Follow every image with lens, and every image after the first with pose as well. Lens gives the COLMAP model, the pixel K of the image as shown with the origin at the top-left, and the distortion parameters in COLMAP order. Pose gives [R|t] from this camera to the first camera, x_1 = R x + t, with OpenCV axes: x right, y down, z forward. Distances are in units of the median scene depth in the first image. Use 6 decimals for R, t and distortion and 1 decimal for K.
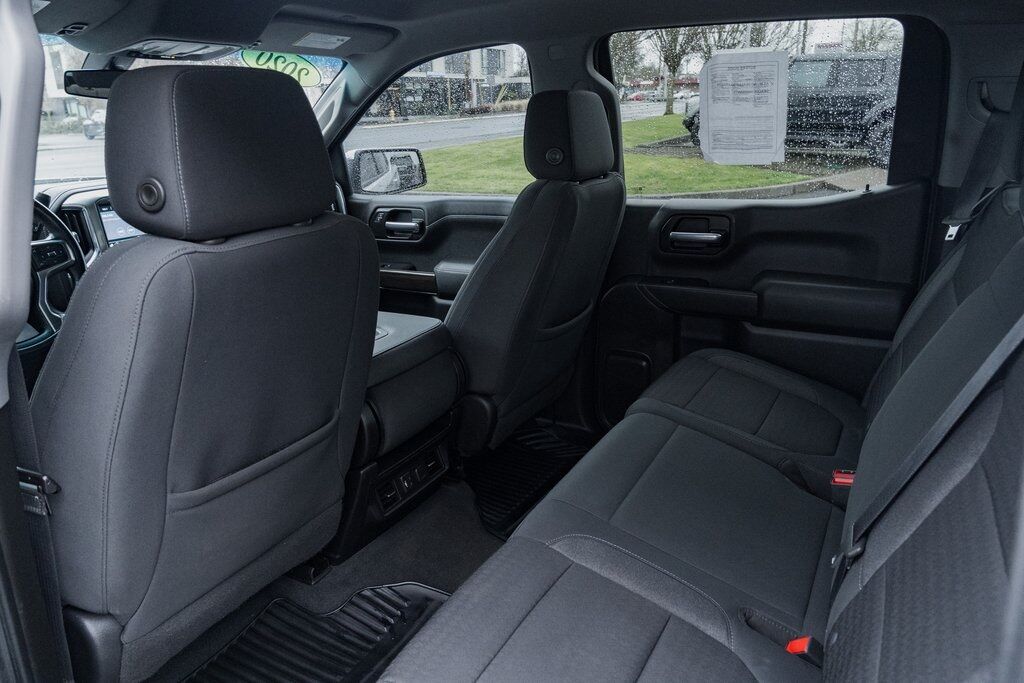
lens RADIAL K [[692.4, 0, 511.8], [0, 692.4, 339.0], [0, 0, 1]] dist [-0.024904, 0.013319]
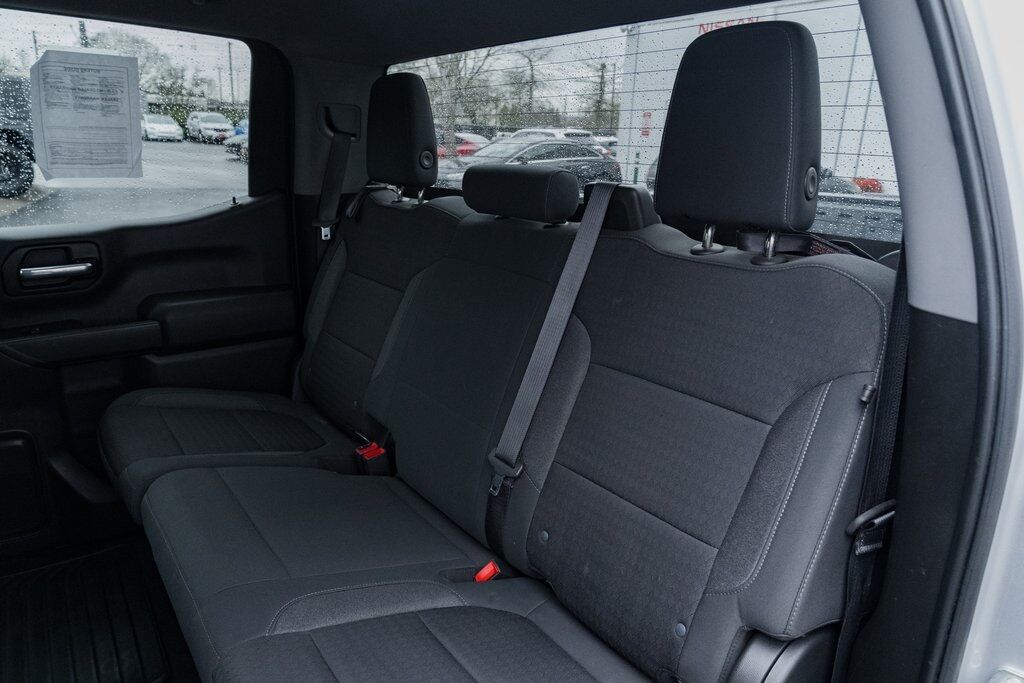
lens RADIAL K [[692.4, 0, 507.2], [0, 692.4, 340.9], [0, 0, 1]] dist [-0.024904, 0.013319]
pose [[0.405201, -0.214017, 0.888825, -0.289370], [0.247060, 0.961674, 0.118927, -0.036521], [-0.880212, 0.171404, 0.442546, 0.205775]]
